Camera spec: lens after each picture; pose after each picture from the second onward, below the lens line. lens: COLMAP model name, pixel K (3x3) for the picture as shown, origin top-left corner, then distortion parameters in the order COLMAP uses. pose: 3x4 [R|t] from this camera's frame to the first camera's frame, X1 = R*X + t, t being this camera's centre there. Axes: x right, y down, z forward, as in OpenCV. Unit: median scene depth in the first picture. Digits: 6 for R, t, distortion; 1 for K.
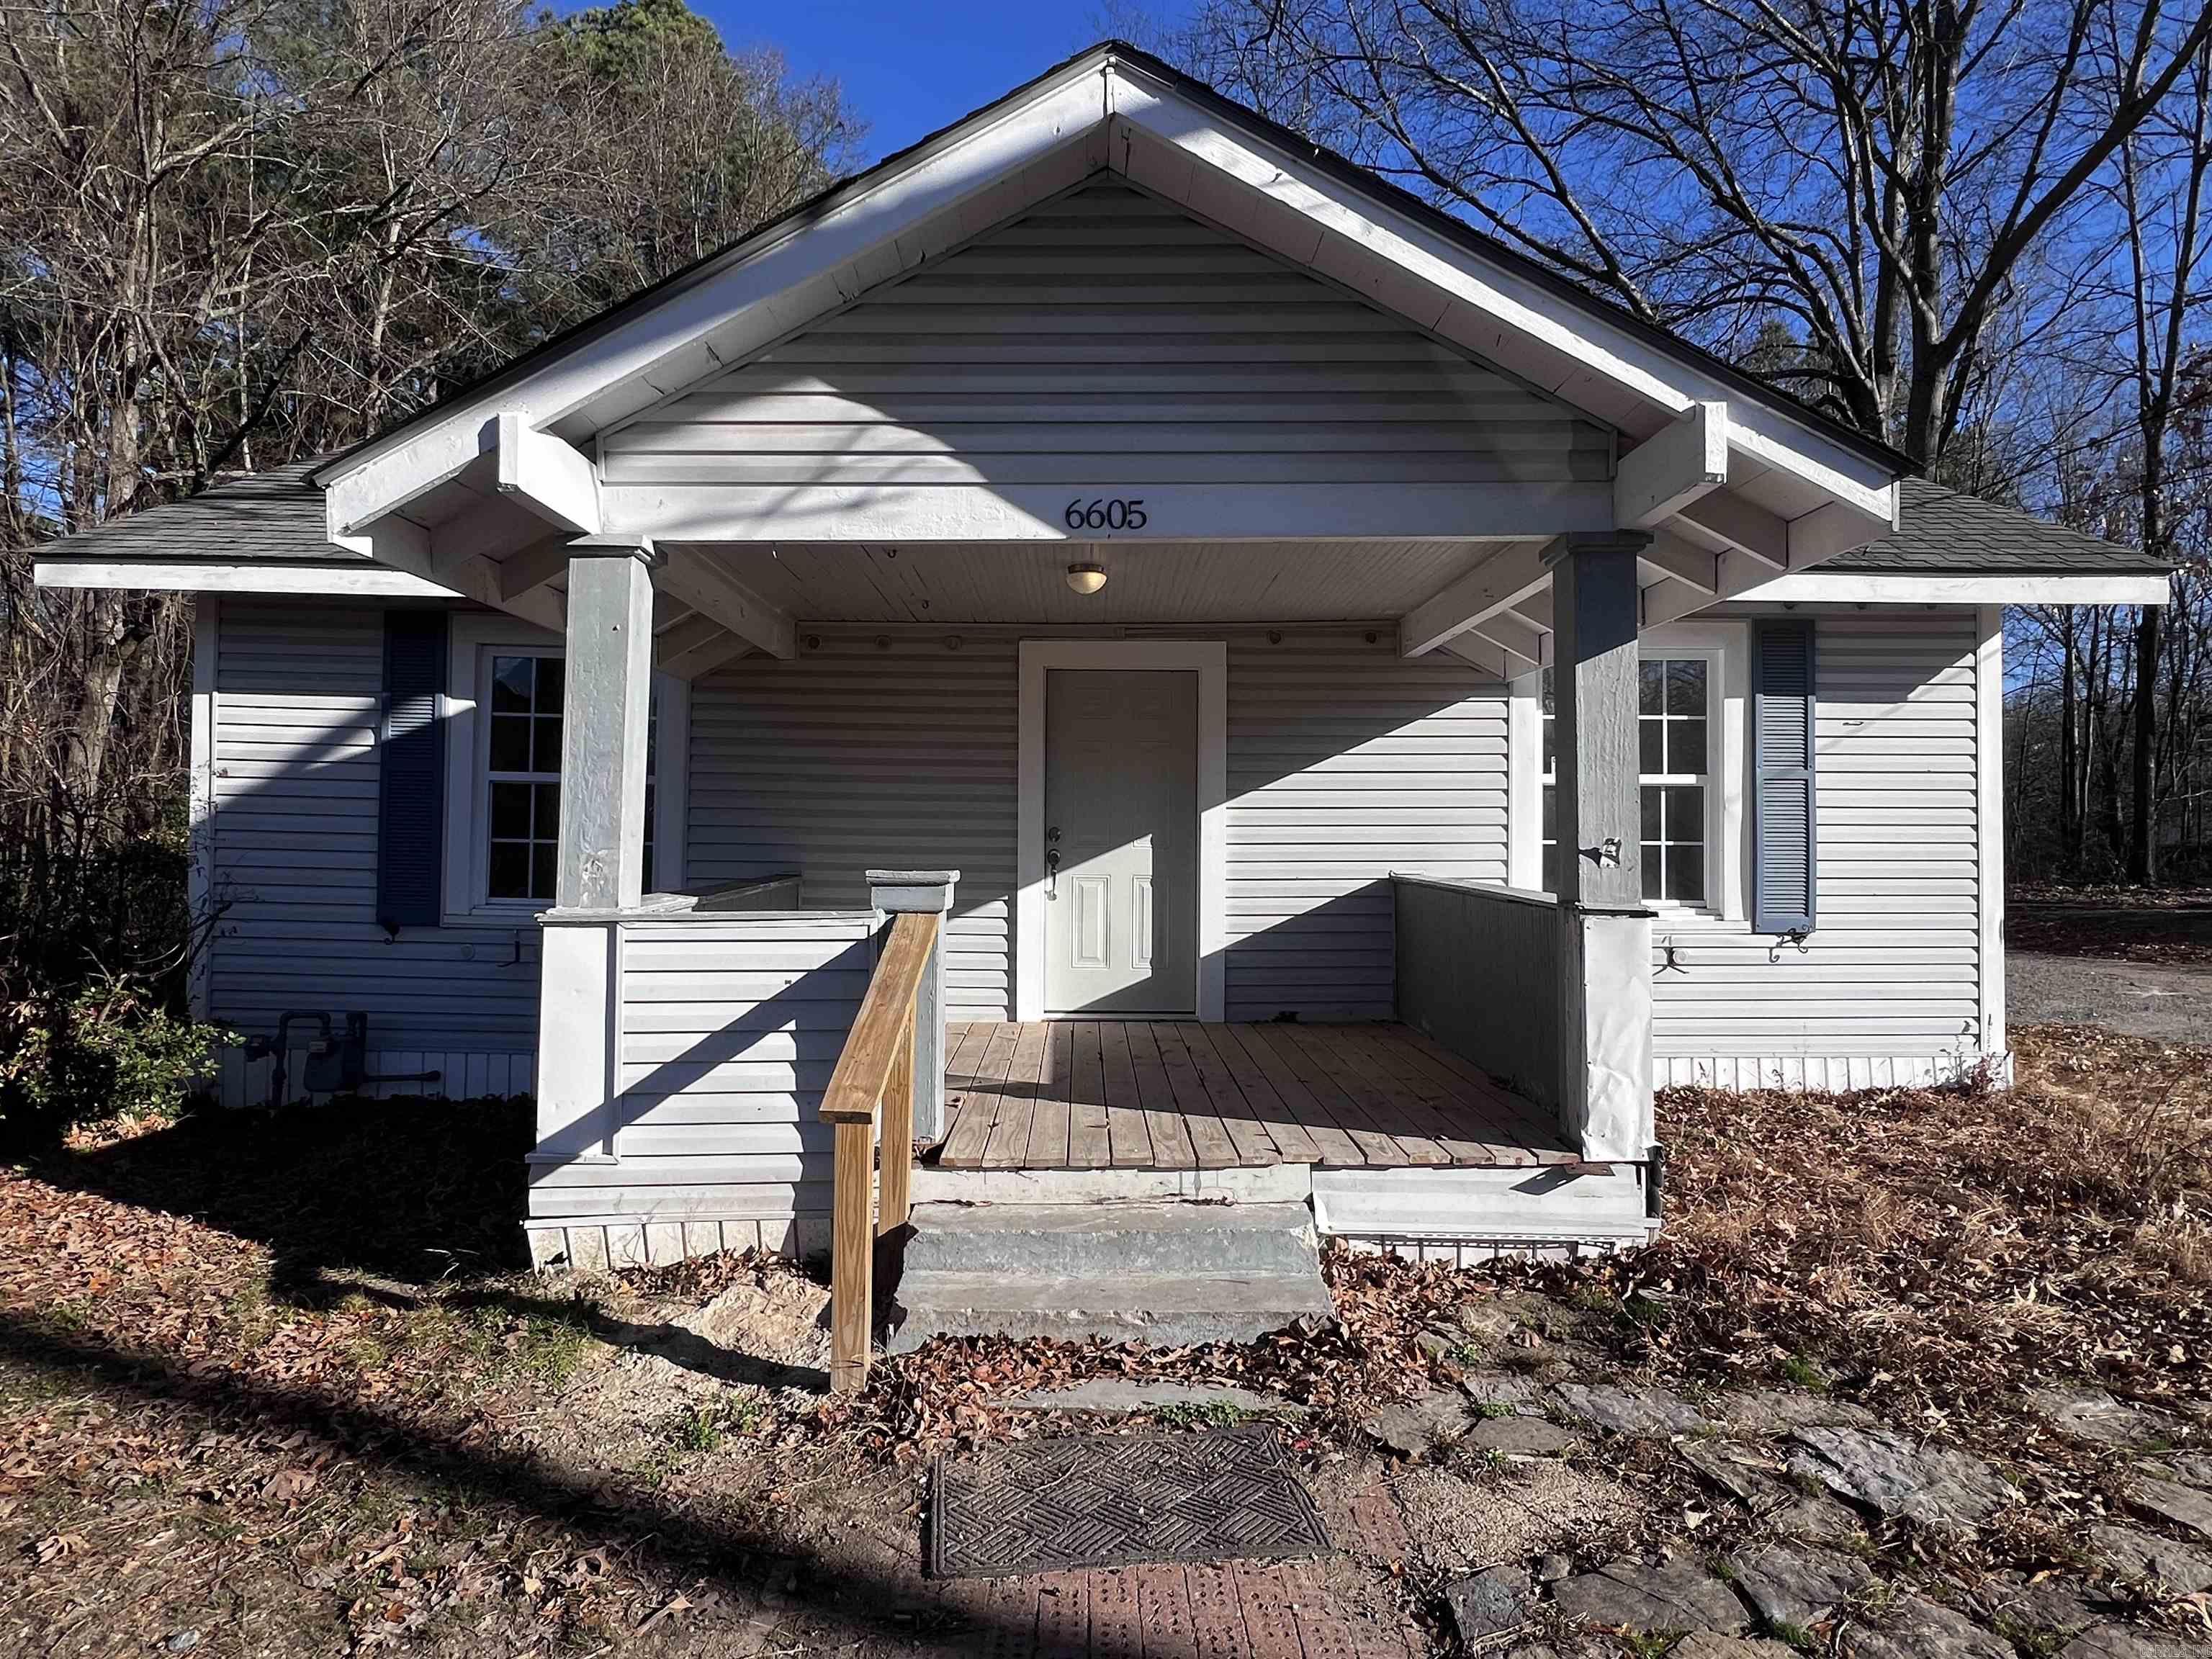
lens RADIAL K [[1256.2, 0, 1106.3], [0, 1256.2, 809.8], [0, 0, 1]] dist [0.002829, -0.000247]
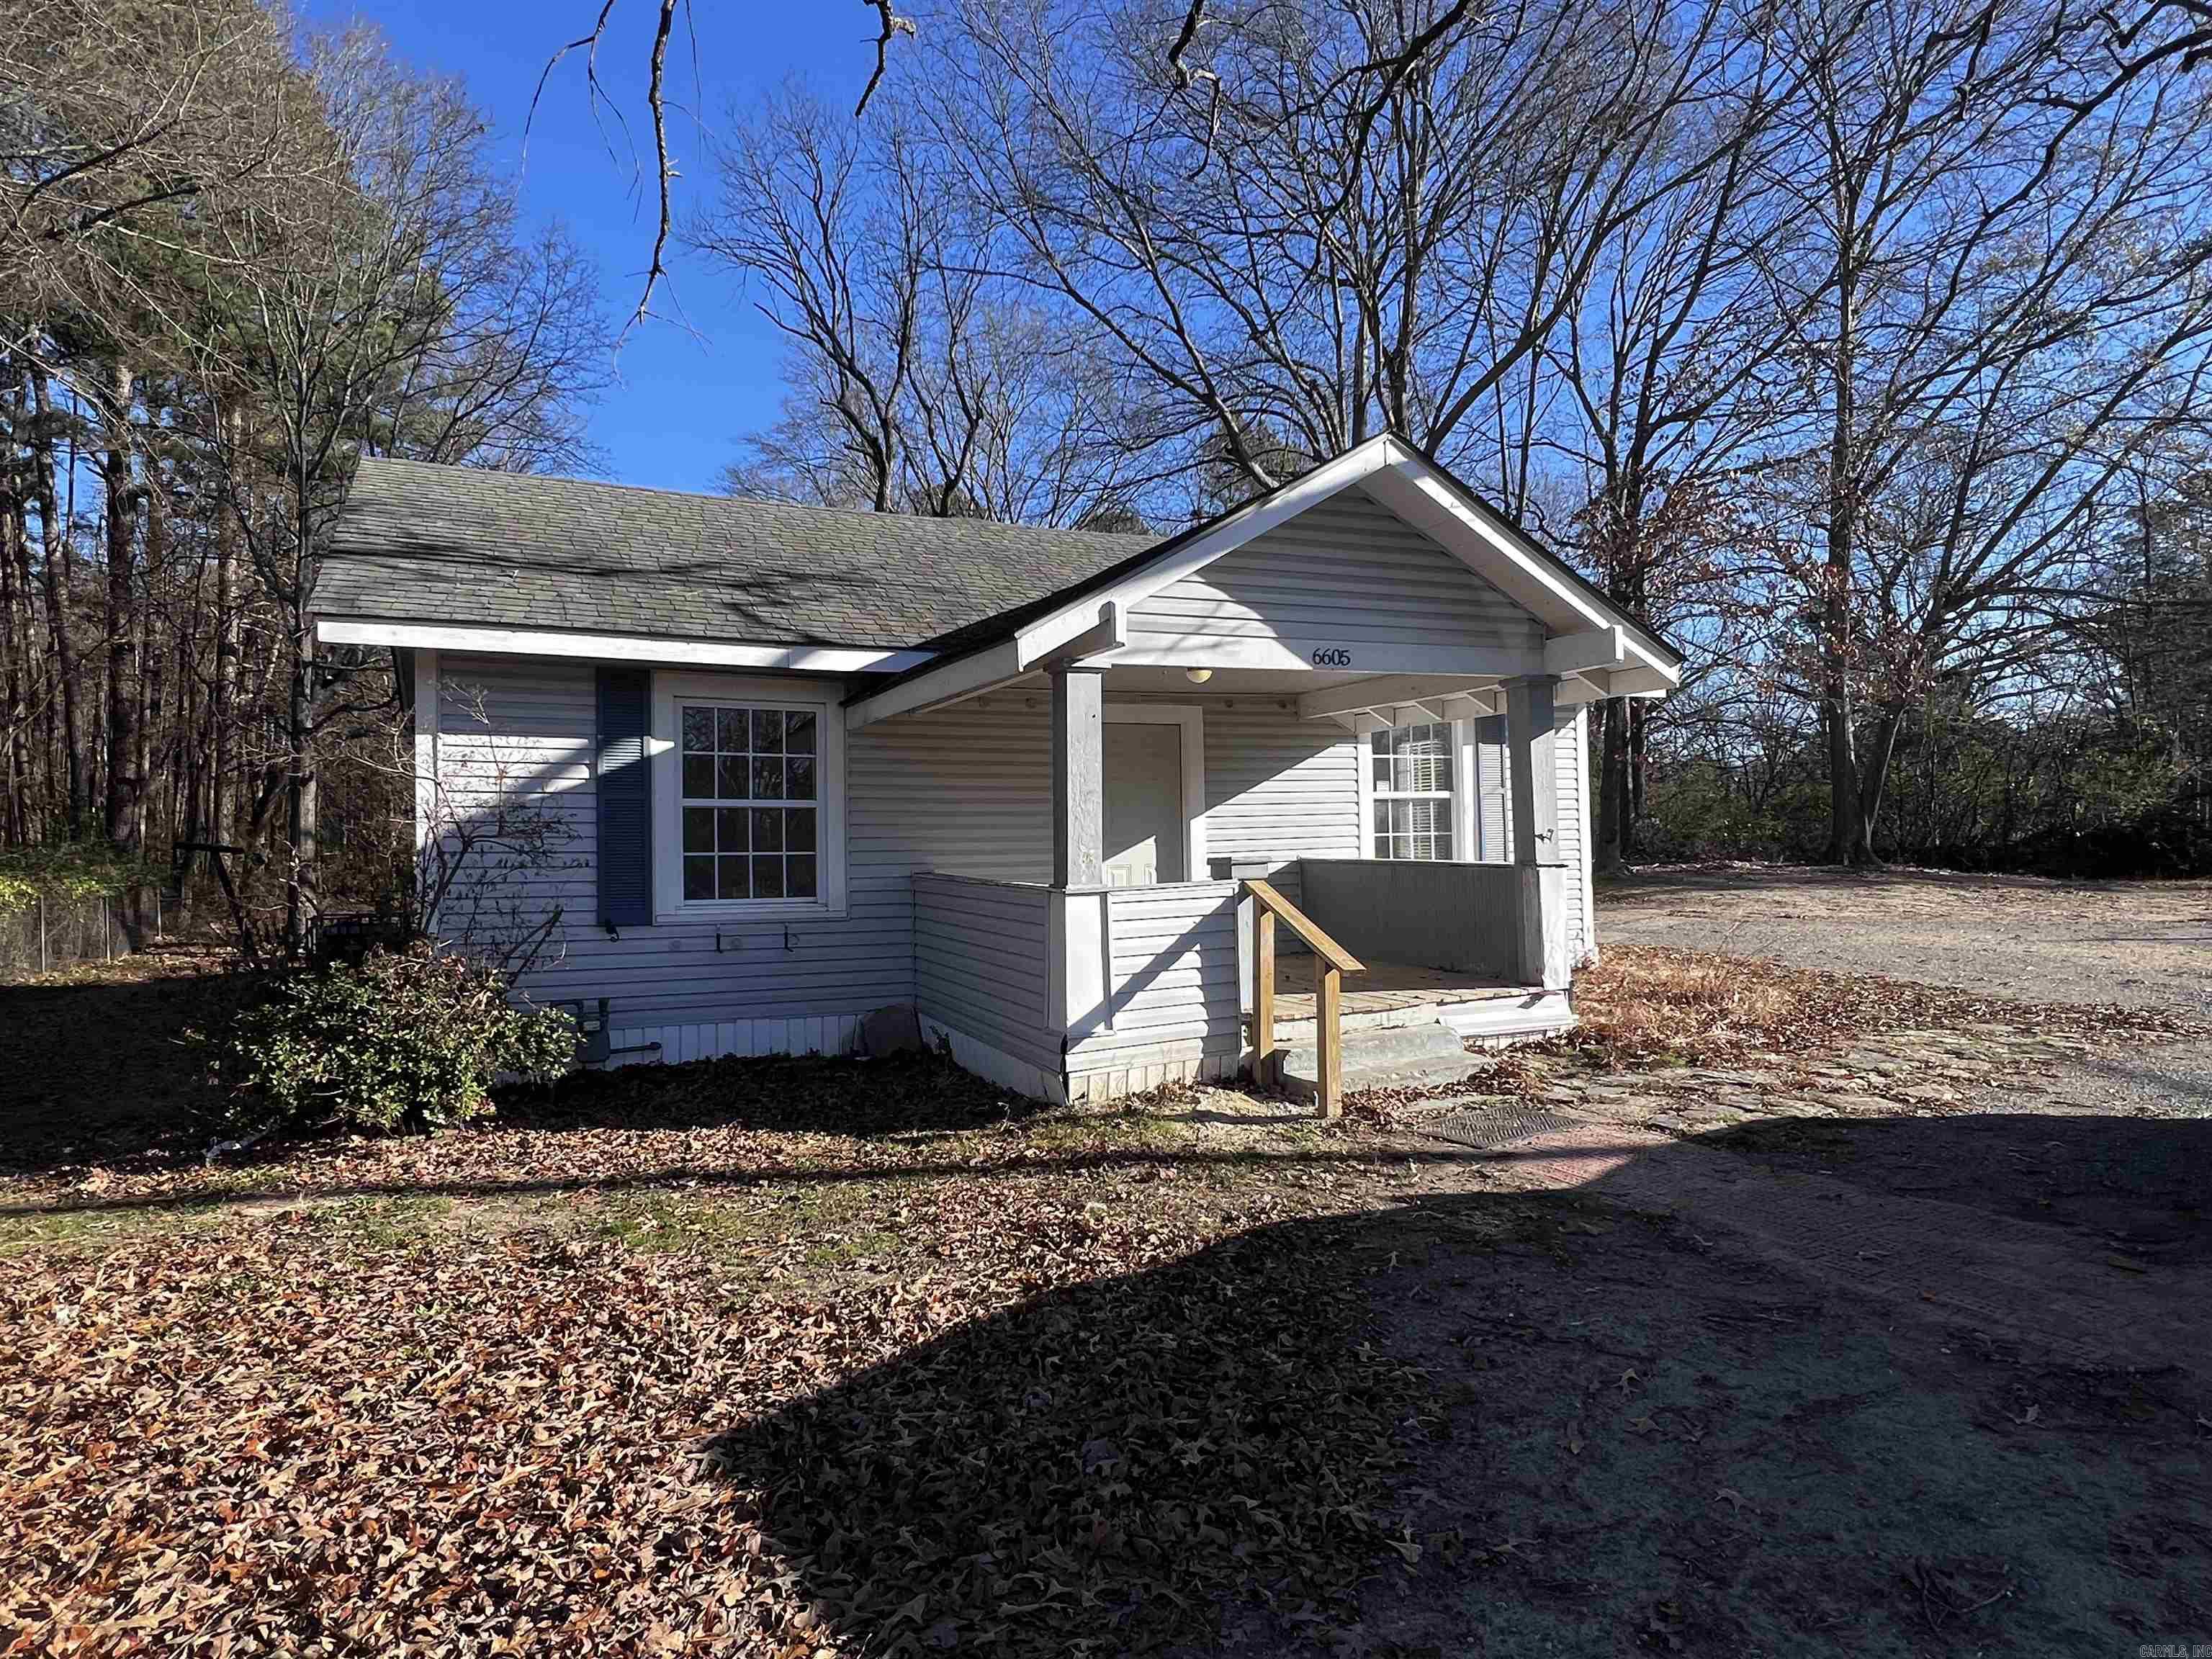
lens RADIAL K [[1256.2, 0, 1106.3], [0, 1256.2, 809.8], [0, 0, 1]] dist [0.002829, -0.000247]
pose [[0.905273, -0.016248, 0.424519, -1.073782], [0.018053, 0.999837, -0.000228, -0.019712], [-0.424446, 0.007870, 0.905419, -0.507008]]
